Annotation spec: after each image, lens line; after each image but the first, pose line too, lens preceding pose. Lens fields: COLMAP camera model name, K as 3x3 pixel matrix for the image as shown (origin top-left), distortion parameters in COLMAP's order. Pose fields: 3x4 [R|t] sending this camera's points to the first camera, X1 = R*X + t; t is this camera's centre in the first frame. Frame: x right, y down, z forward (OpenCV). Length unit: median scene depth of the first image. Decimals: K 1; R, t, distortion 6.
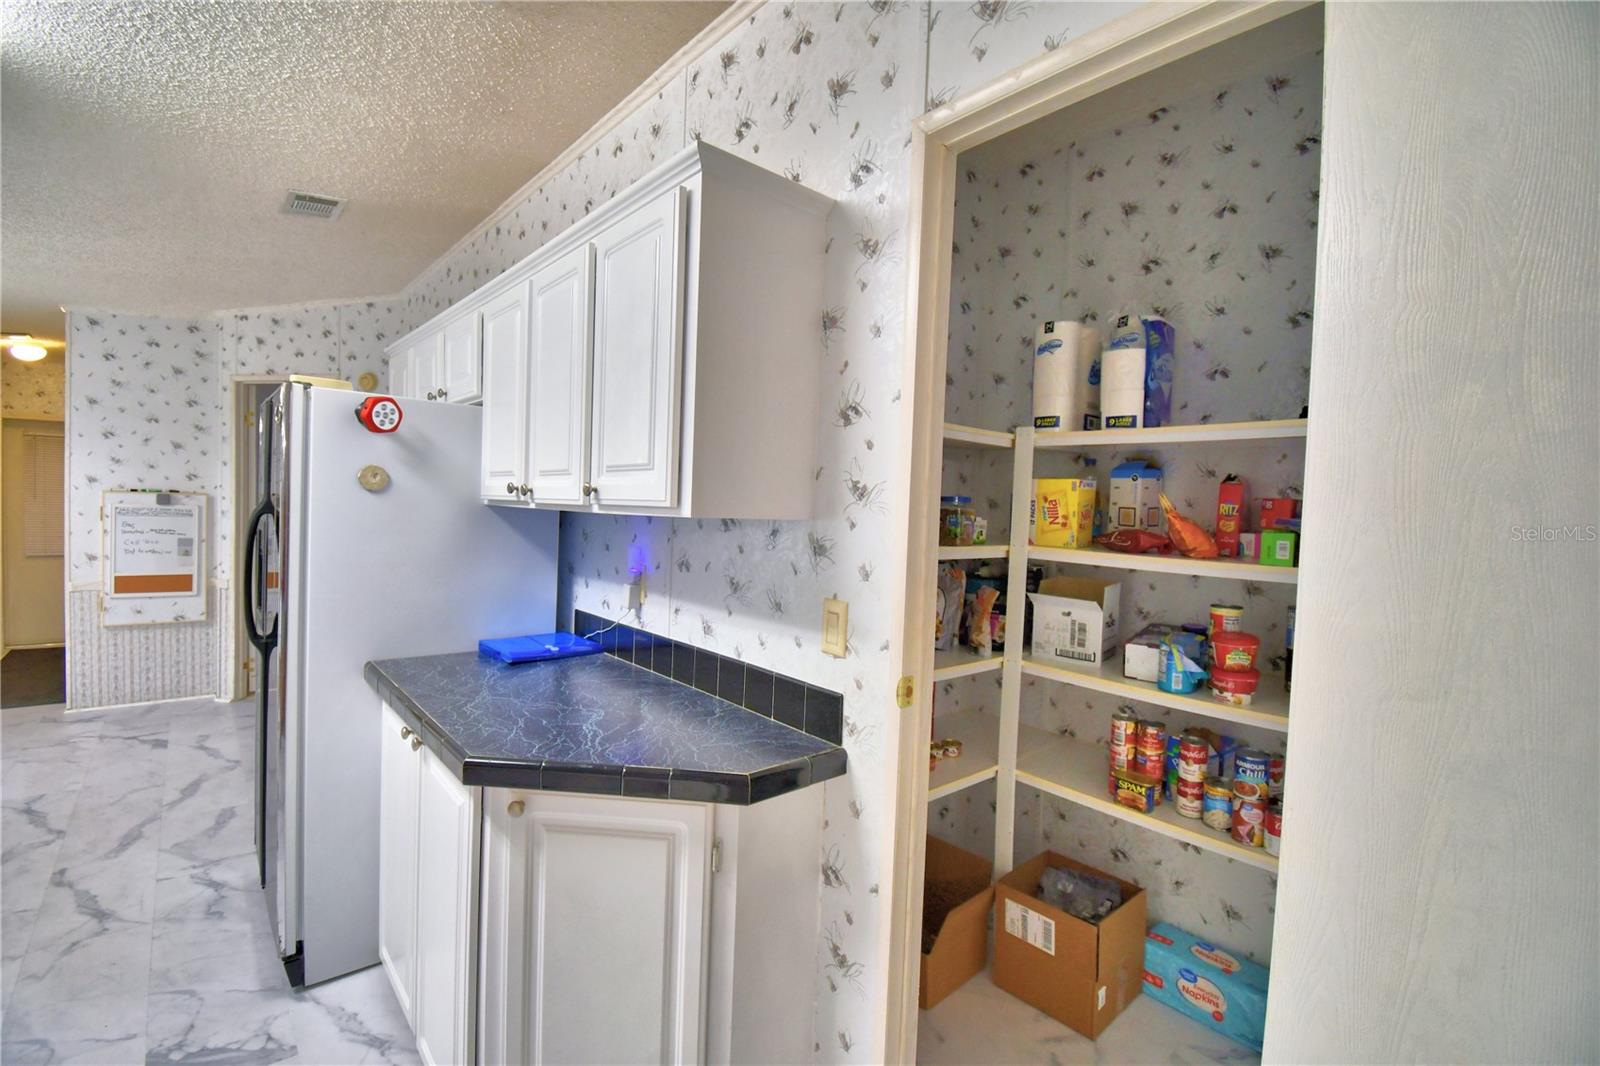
lens RADIAL K [[725.6, 0, 771.6], [0, 725.6, 533.6], [0, 0, 1]] dist [-0.006848, -0.006343]
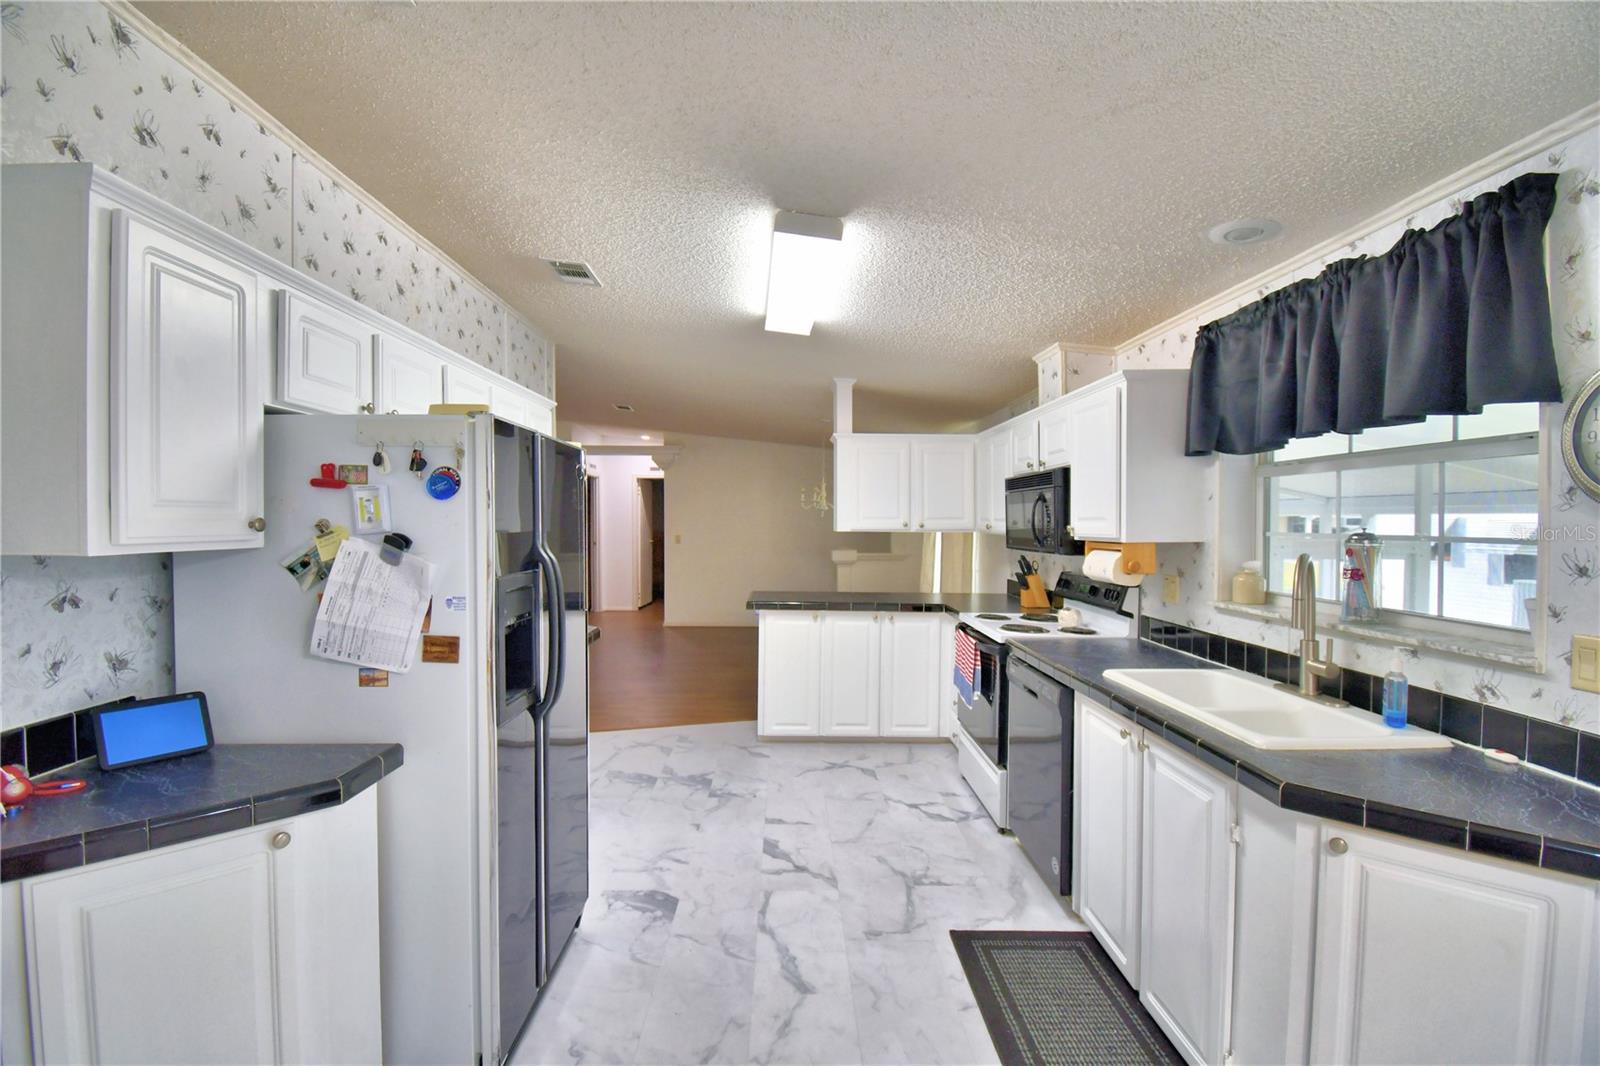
lens RADIAL K [[702.8, 0, 796.3], [0, 702.8, 537.3], [0, 0, 1]] dist [0.014147, -0.022324]
pose [[-0.786423, -0.056616, 0.615088, -0.855453], [-0.011200, 0.996934, 0.077443, -0.074046], [-0.617587, 0.054014, -0.784646, 0.860535]]
